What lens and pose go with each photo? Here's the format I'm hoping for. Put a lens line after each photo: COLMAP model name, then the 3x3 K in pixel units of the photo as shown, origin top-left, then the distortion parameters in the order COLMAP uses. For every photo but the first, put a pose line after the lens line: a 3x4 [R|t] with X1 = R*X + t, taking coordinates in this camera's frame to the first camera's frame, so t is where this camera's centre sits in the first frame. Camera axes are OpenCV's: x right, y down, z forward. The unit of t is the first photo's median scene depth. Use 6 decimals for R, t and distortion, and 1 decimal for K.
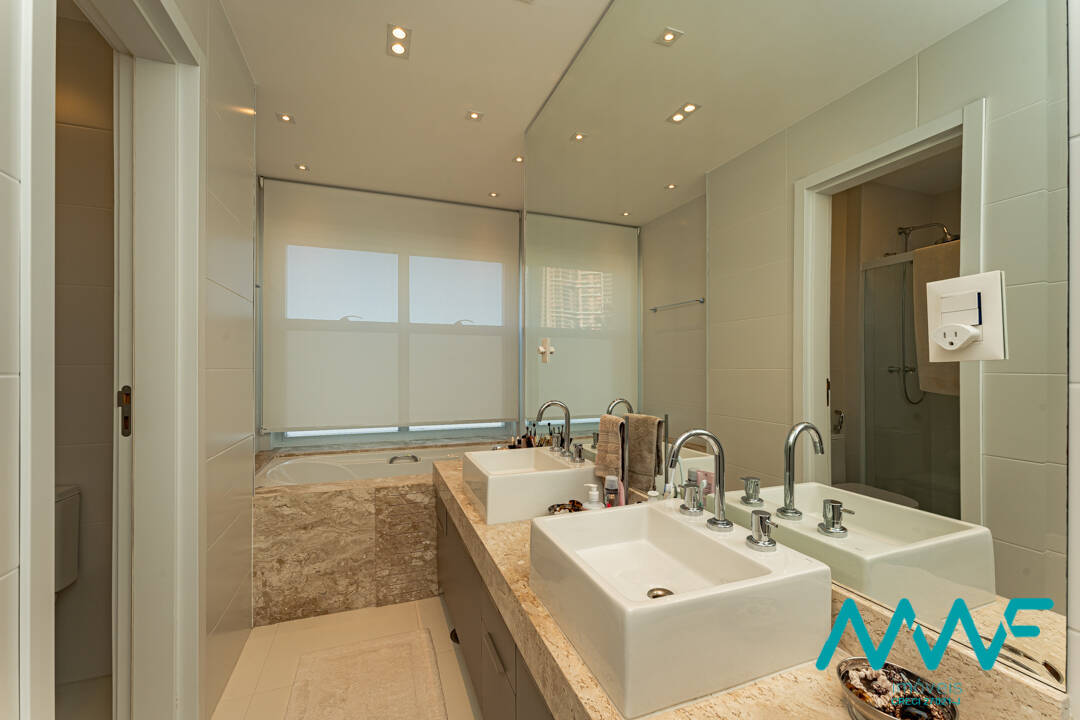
lens RADIAL K [[438.9, 0, 536.2], [0, 438.9, 365.7], [0, 0, 1]] dist [0.002598, 0.000181]
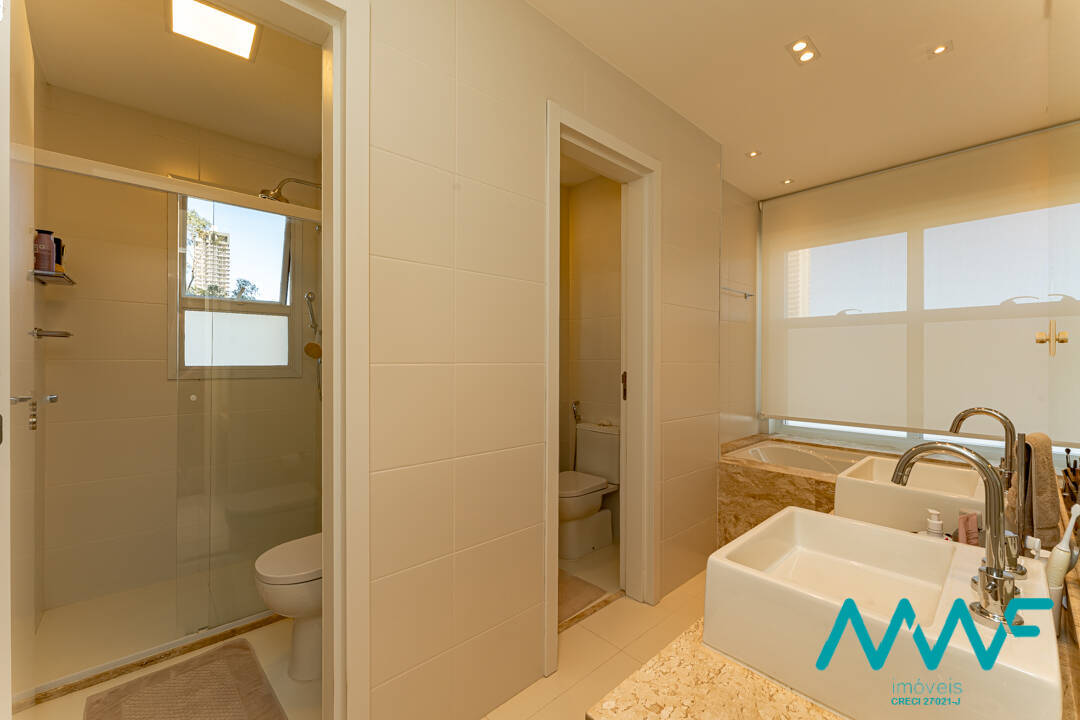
lens RADIAL K [[438.9, 0, 541.8], [0, 438.9, 359.5], [0, 0, 1]] dist [0.002598, 0.000181]
pose [[0.356559, -0.002575, -0.934269, 0.373345], [-0.002771, 0.999989, -0.003813, 0.003058], [0.934269, 0.003948, 0.356547, 0.038246]]
